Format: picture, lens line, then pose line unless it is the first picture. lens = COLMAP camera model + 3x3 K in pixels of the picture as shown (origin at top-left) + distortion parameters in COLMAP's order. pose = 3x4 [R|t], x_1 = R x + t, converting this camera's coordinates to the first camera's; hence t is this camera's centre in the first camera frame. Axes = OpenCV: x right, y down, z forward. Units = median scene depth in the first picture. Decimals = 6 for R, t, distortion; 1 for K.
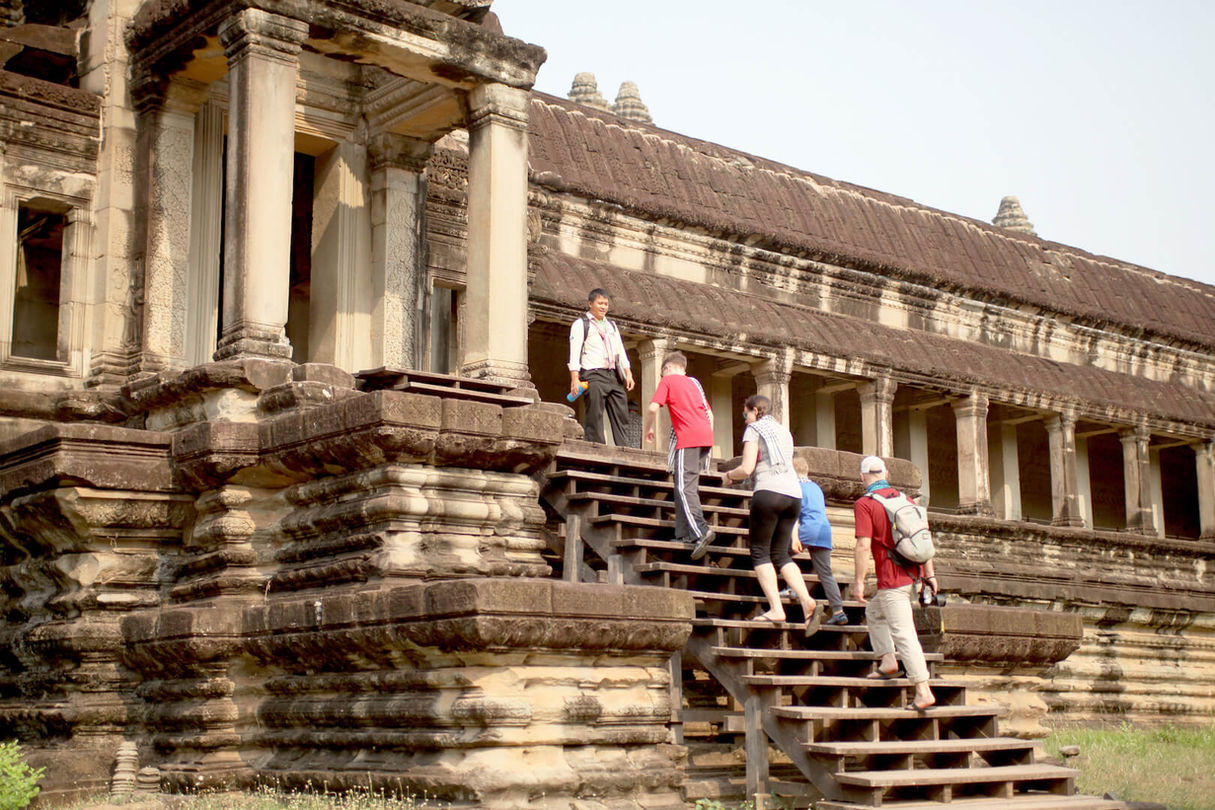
lens RADIAL K [[1613.6, 0, 607.5], [0, 1613.6, 405.0], [0, 0, 1]] dist [0.205028, 0.012999]
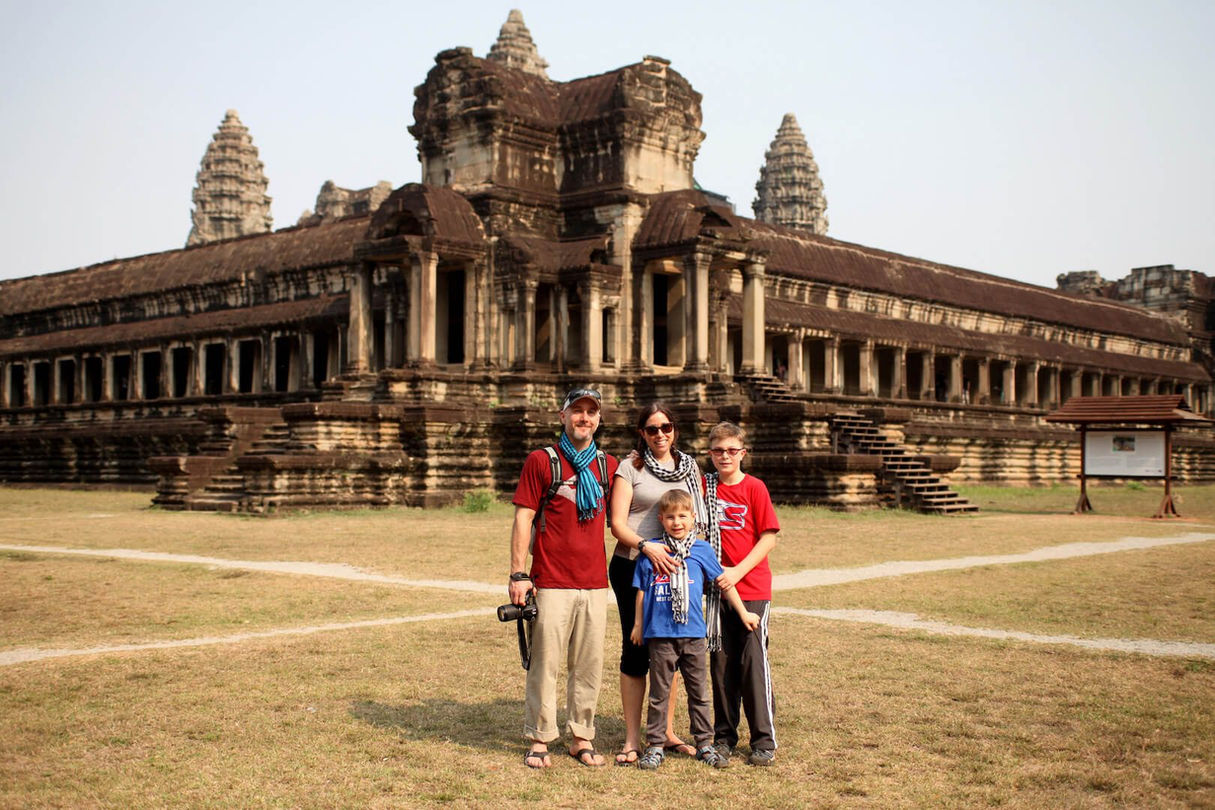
lens RADIAL K [[1385.5, 0, 607.5], [0, 1385.5, 405.0], [0, 0, 1]] dist [0.089950, -0.000686]
pose [[0.988039, 0.009317, 0.153920, -0.431622], [-0.029977, 0.990735, 0.132458, -0.166532], [-0.151260, -0.135488, 0.979165, -0.840392]]
